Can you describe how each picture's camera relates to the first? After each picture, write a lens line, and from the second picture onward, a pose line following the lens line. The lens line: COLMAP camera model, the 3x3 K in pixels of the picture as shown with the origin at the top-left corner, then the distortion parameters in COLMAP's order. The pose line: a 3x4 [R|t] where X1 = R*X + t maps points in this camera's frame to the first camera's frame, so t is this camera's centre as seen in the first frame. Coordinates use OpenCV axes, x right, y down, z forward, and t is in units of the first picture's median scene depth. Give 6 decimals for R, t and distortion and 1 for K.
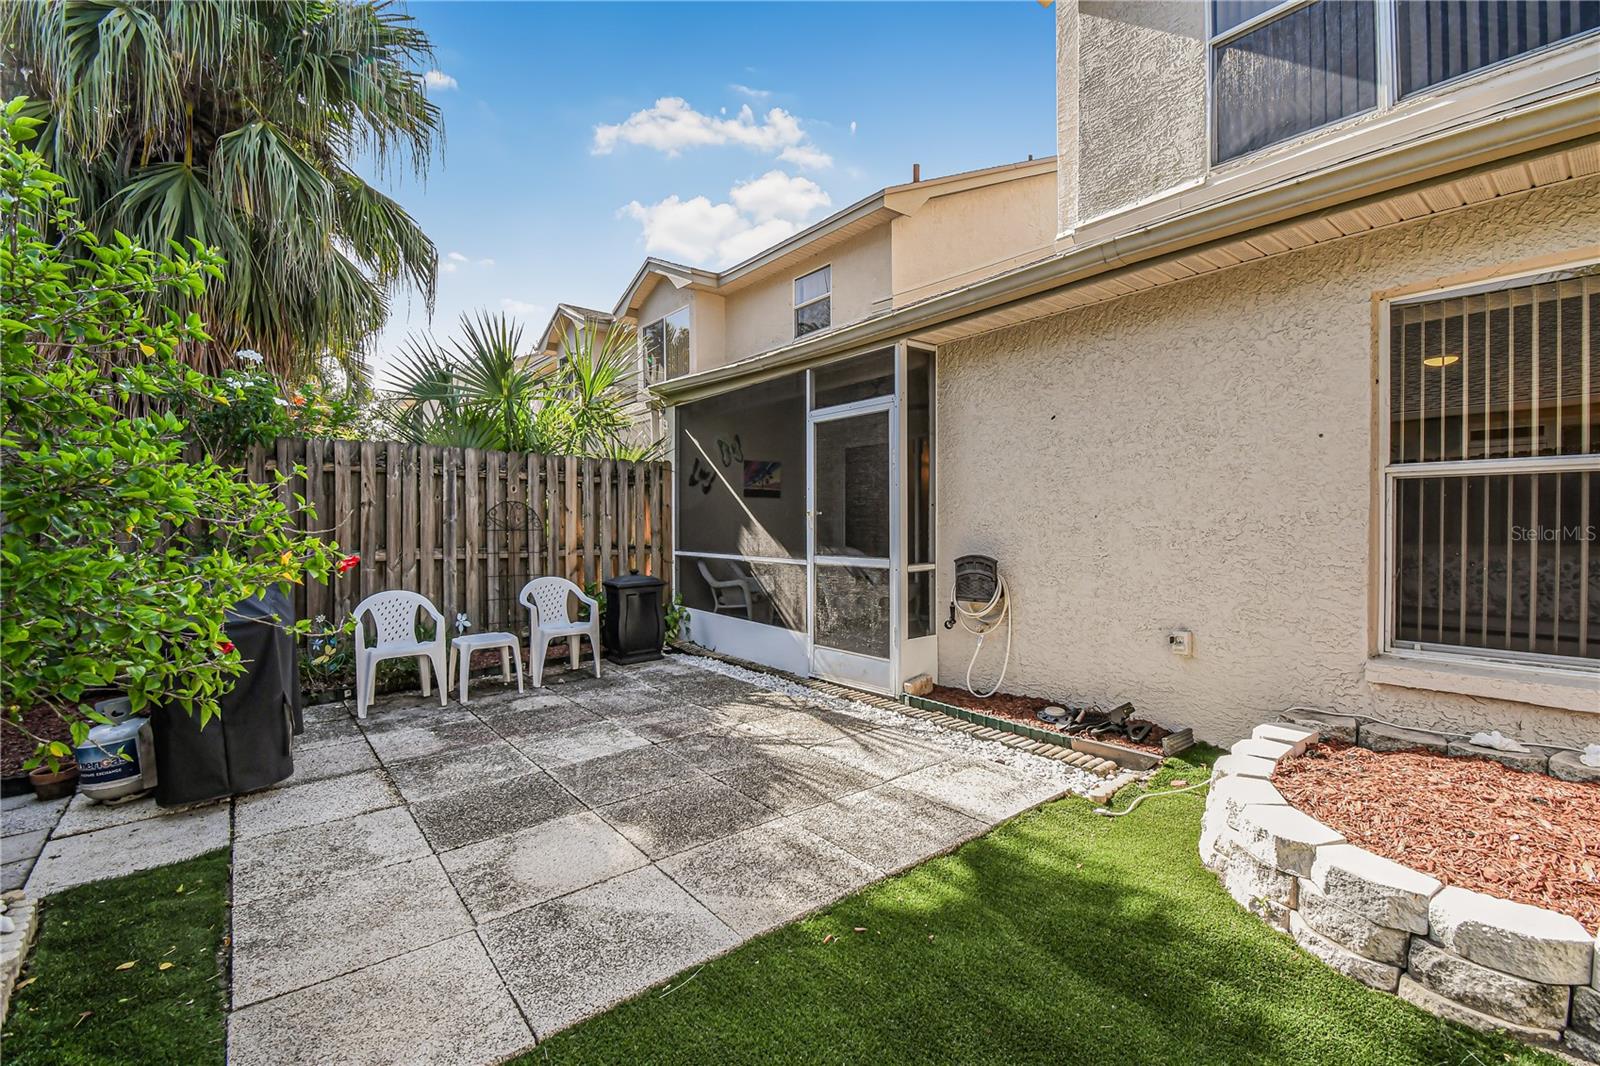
lens RADIAL K [[697.6, 0, 800.0], [0, 697.6, 533.0], [0, 0, 1]] dist [0.002732, 0.000122]
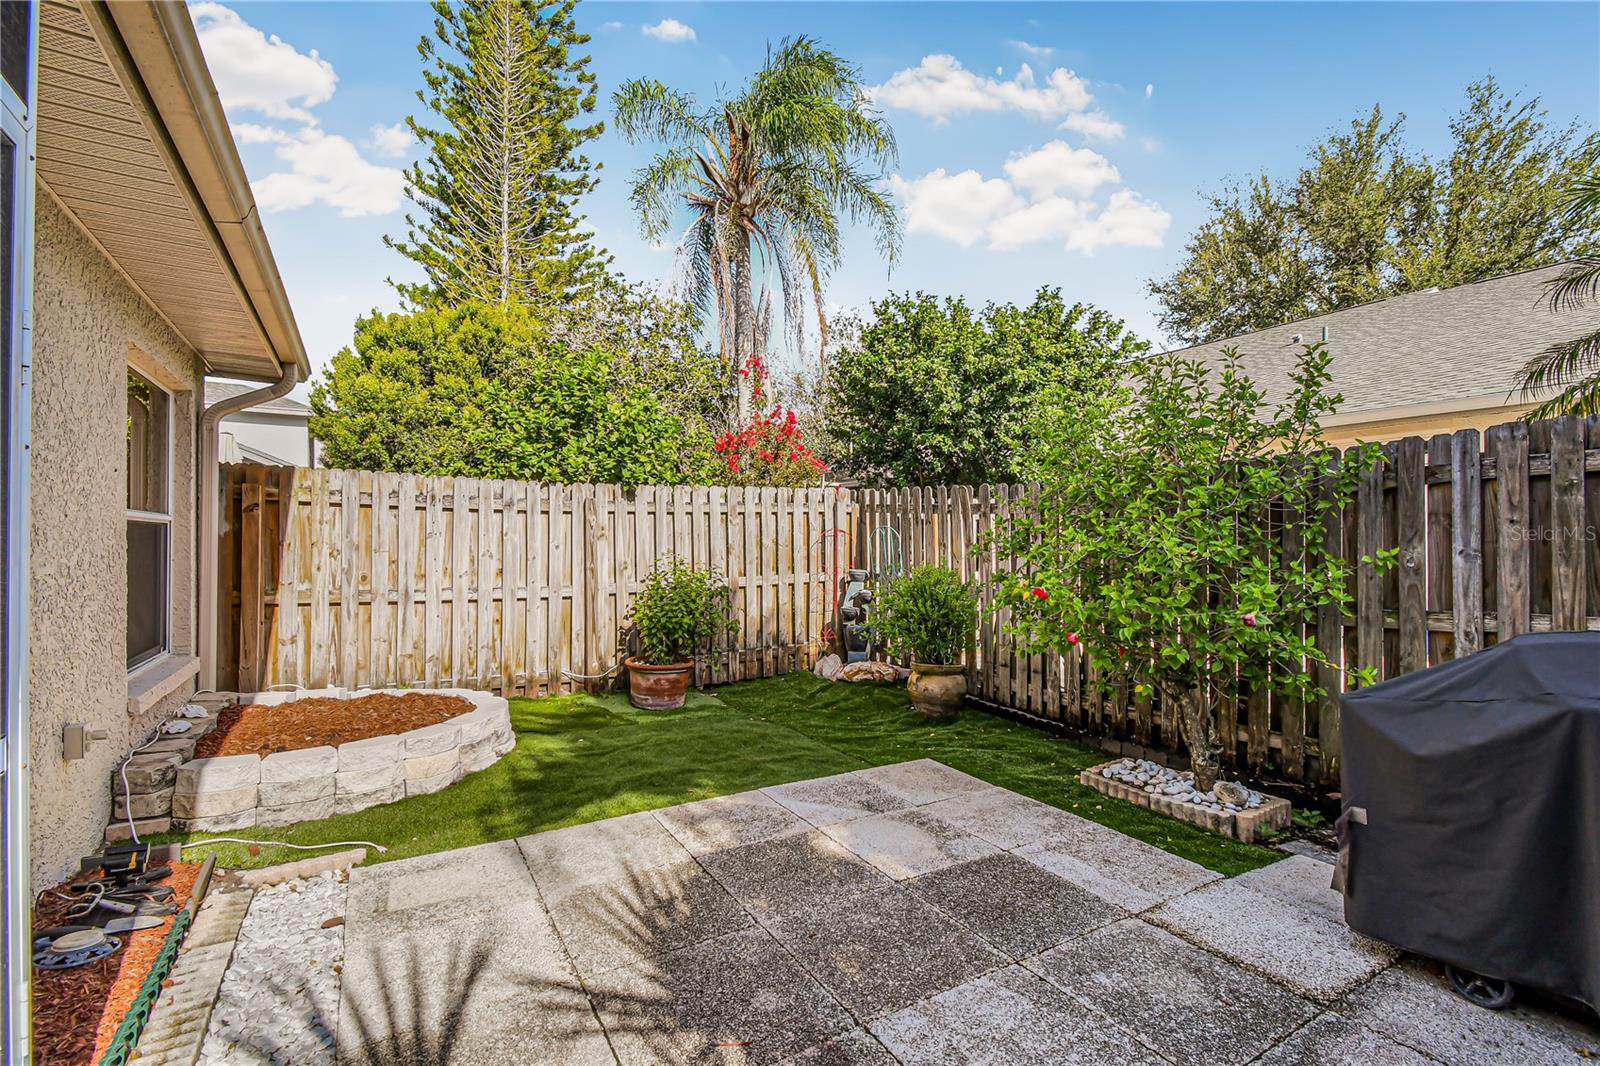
lens RADIAL K [[697.6, 0, 800.0], [0, 697.6, 533.0], [0, 0, 1]] dist [0.002732, 0.000122]
pose [[-0.992210, 0.002310, 0.124554, -0.248444], [0.004619, 0.999823, 0.018251, -0.055285], [-0.124490, 0.018684, -0.992045, 1.610572]]
